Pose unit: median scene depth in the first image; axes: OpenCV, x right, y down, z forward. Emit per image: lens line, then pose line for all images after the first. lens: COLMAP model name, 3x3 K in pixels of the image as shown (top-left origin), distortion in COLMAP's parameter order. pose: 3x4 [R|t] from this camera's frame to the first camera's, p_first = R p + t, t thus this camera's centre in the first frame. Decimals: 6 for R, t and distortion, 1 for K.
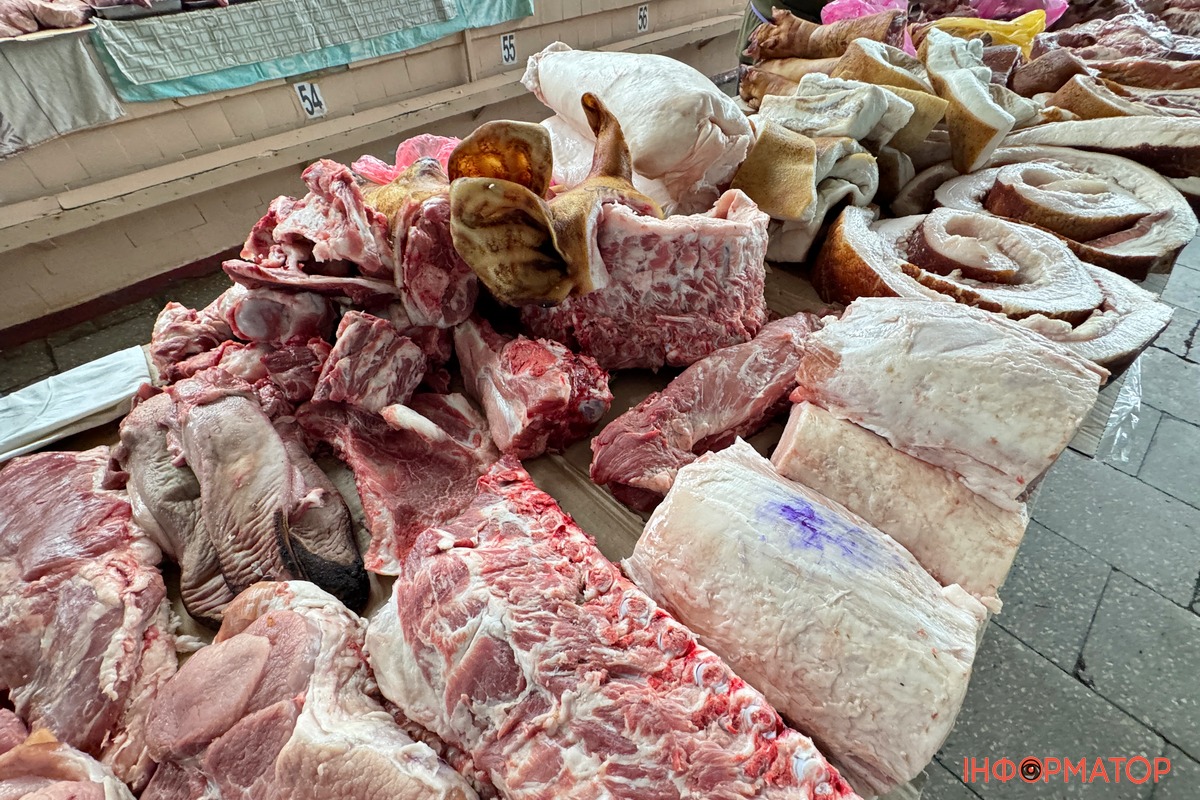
lens RADIAL K [[496.0, 0, 601.7], [0, 496.0, 400.5], [0, 0, 1]] dist [0.000064, 0.000056]
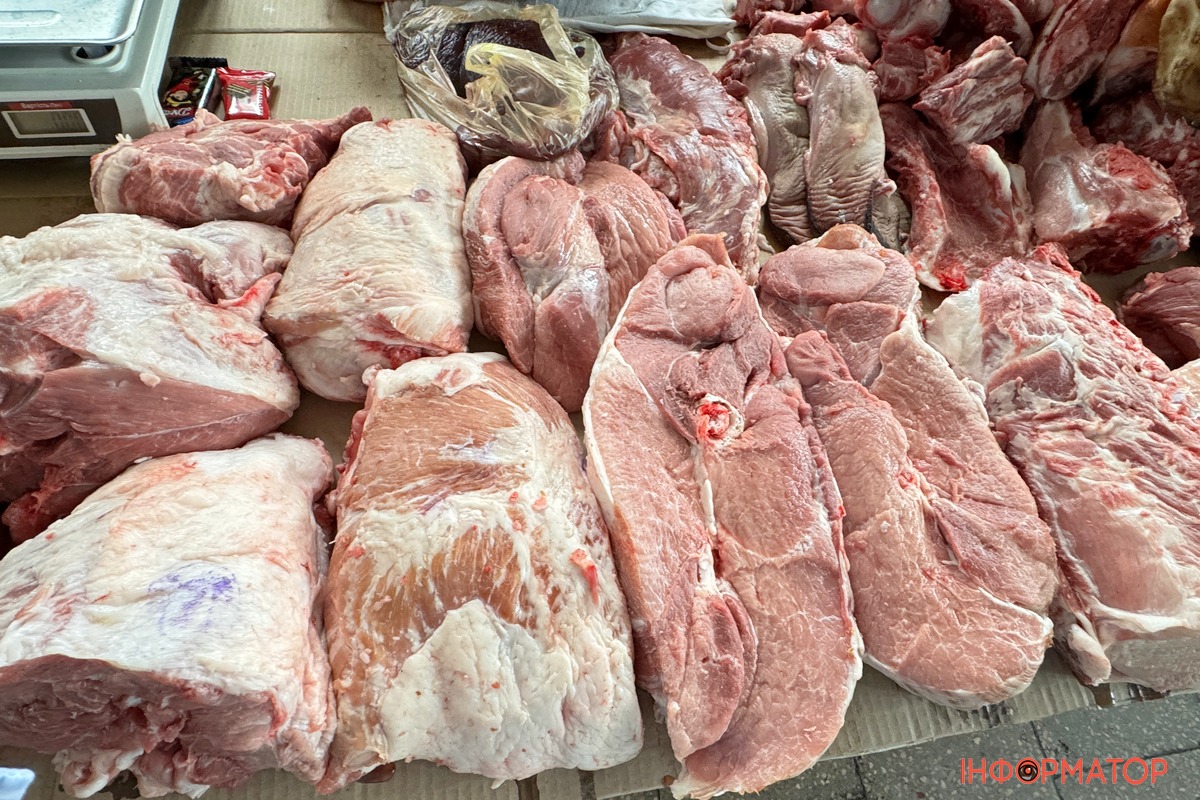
lens RADIAL K [[611.4, 0, 599.3], [0, 611.4, 398.1], [0, 0, 1]] dist [-0.004256, -0.000089]
pose [[0.809359, 0.555814, -0.189759, -0.647151], [-0.490596, 0.817441, 0.301837, 0.544132], [0.322882, -0.151199, 0.934284, -0.635697]]
